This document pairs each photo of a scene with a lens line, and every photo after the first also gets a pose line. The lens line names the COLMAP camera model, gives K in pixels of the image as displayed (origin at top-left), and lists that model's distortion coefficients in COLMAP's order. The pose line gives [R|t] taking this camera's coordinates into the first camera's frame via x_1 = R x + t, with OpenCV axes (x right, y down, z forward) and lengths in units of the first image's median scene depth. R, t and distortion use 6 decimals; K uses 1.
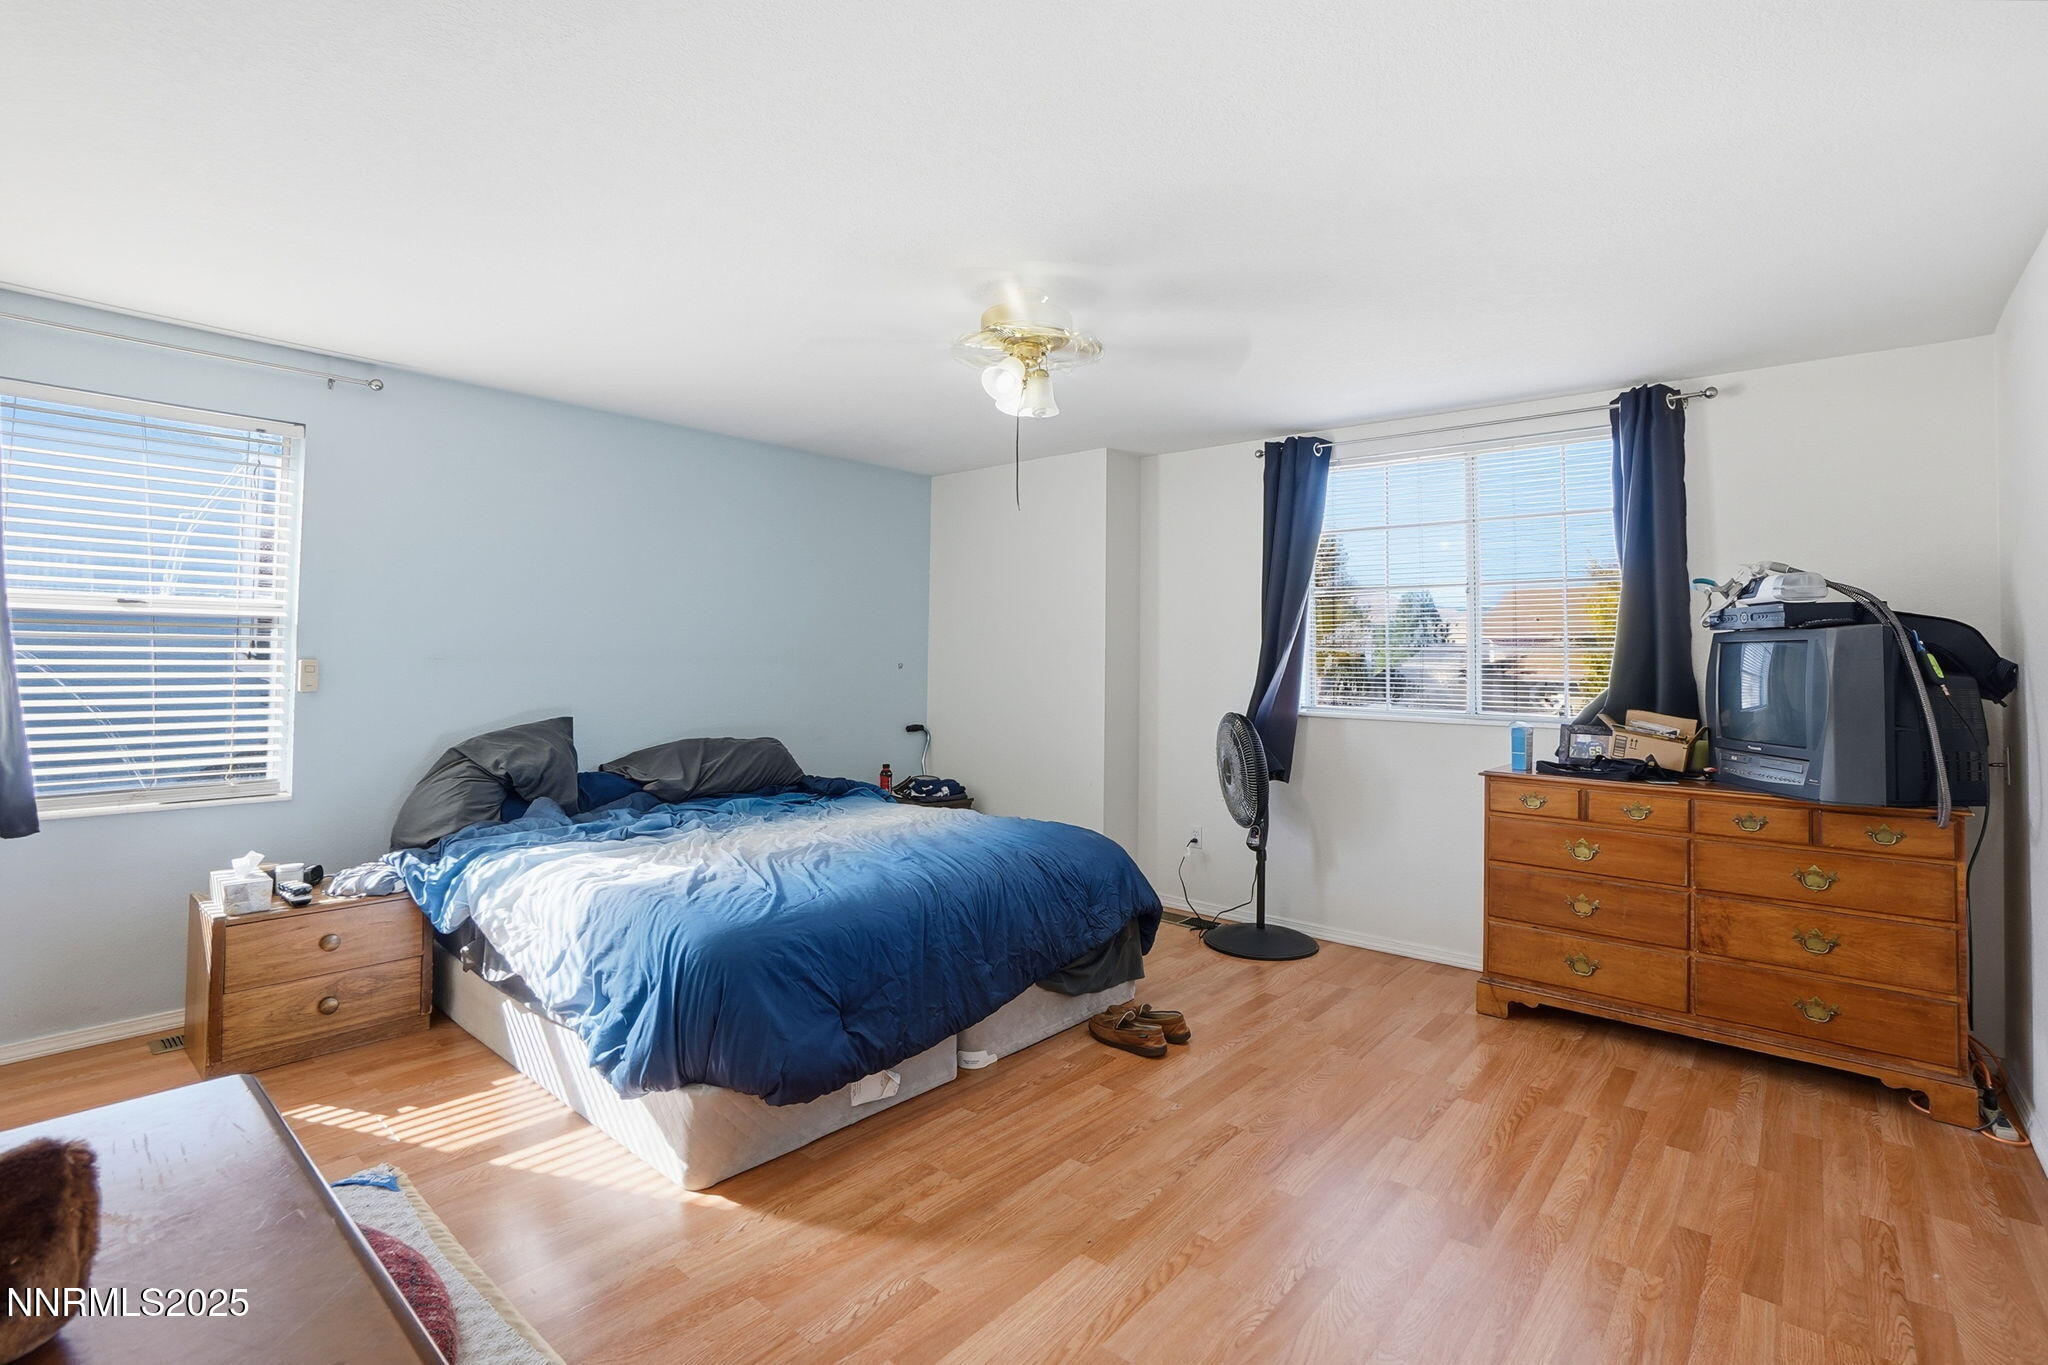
lens RADIAL K [[944.6, 0, 1019.8], [0, 944.6, 637.5], [0, 0, 1]] dist [-0.068278, 0.026234]
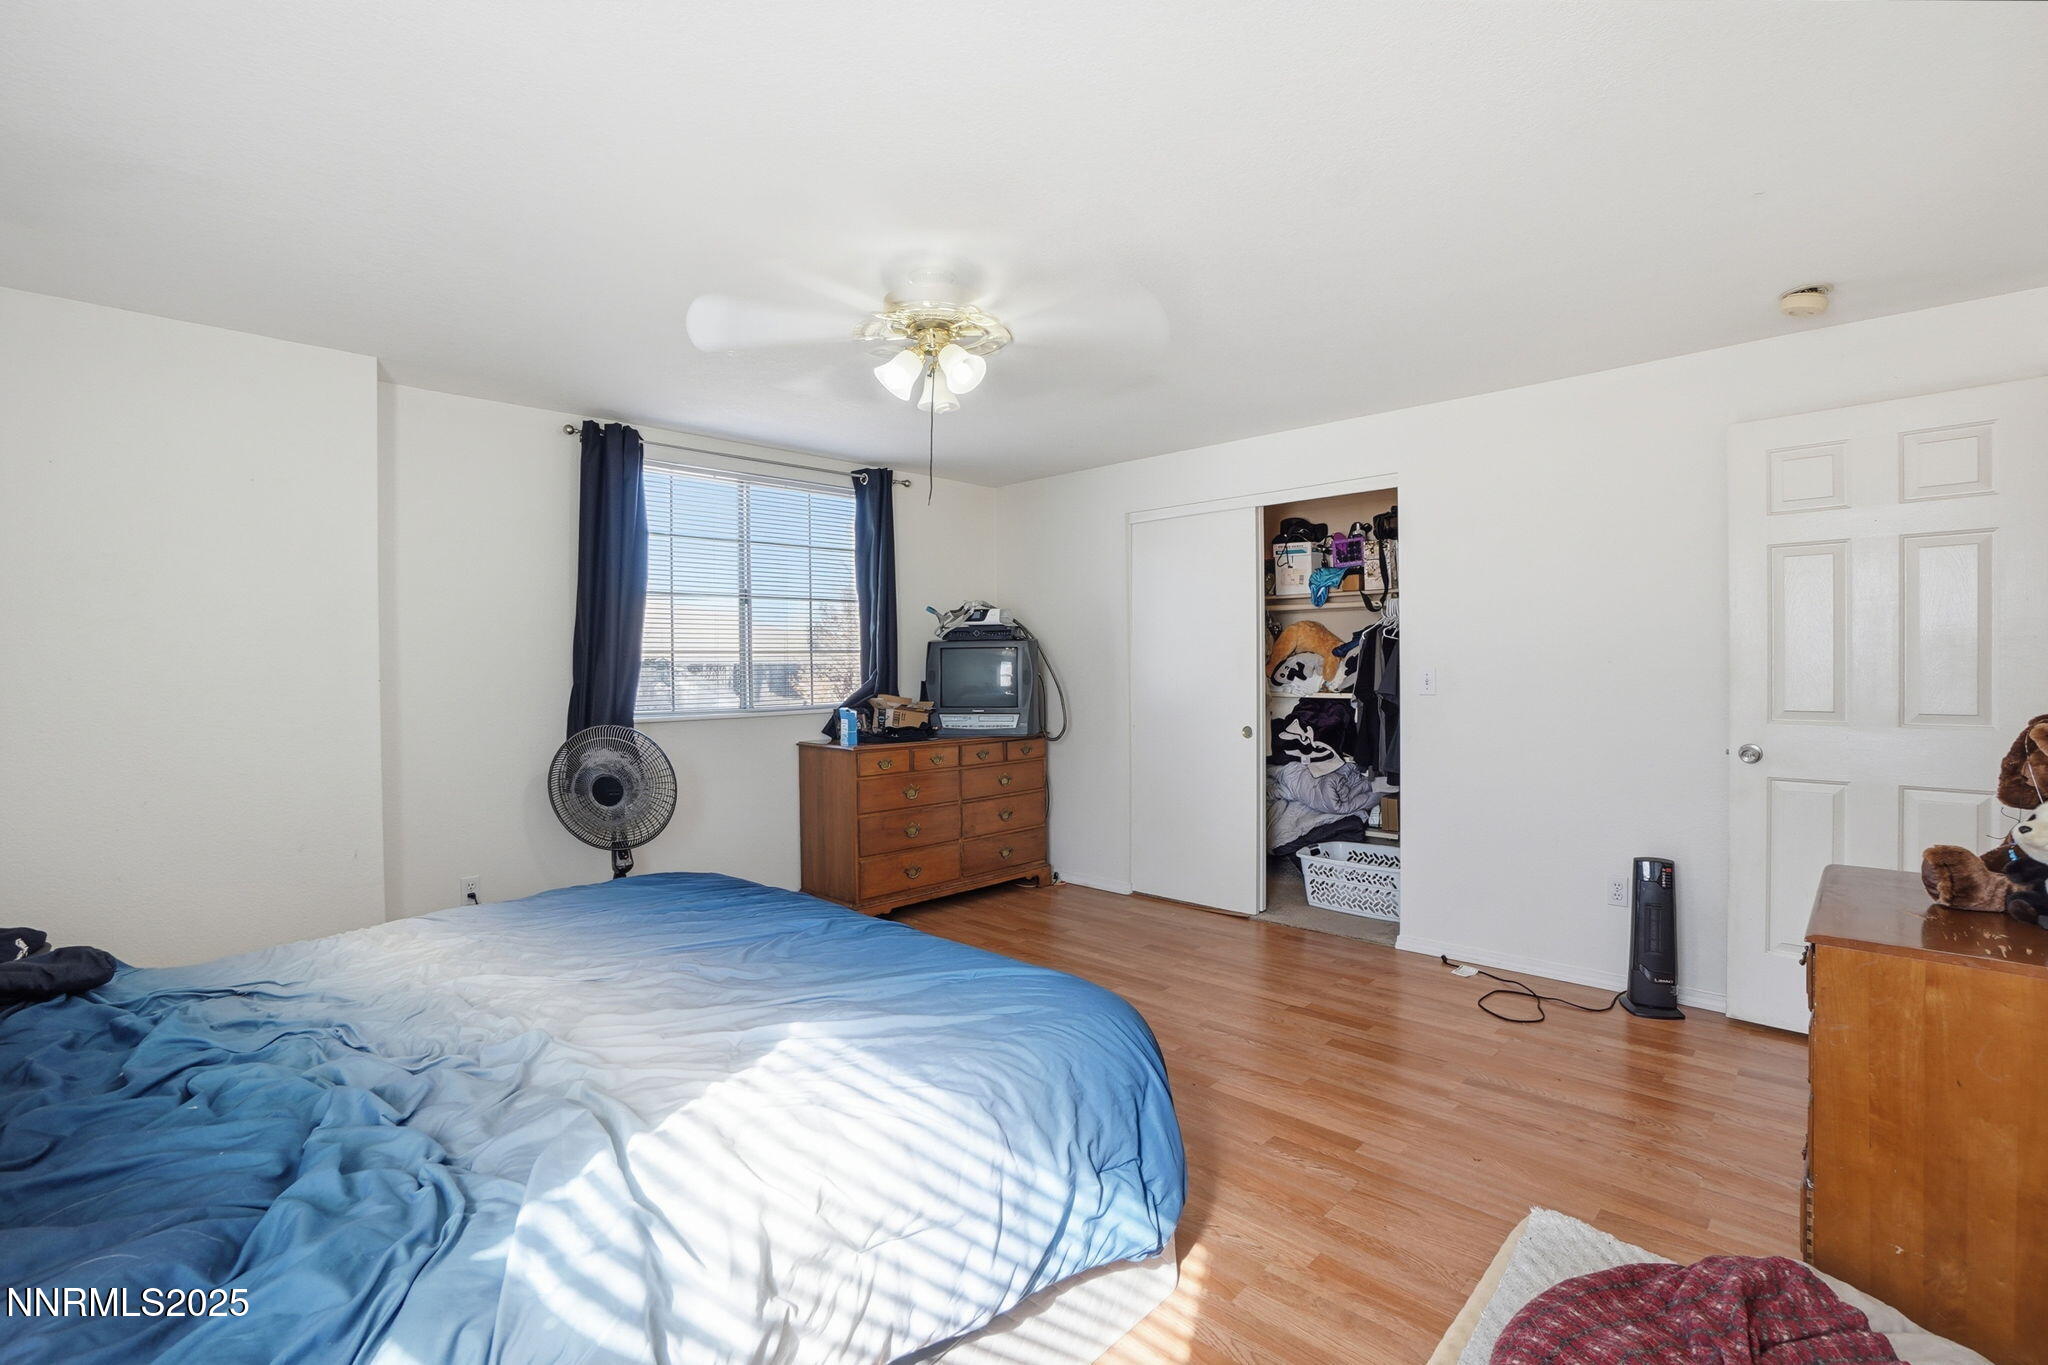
lens RADIAL K [[912.3, 0, 1029.3], [0, 912.3, 689.2], [0, 0, 1]] dist [-0.064179, 0.023232]
pose [[0.053478, -0.042645, 0.997658, -0.786663], [-0.013850, 0.998960, 0.043443, 0.005841], [-0.998473, -0.016141, 0.052832, 0.739780]]
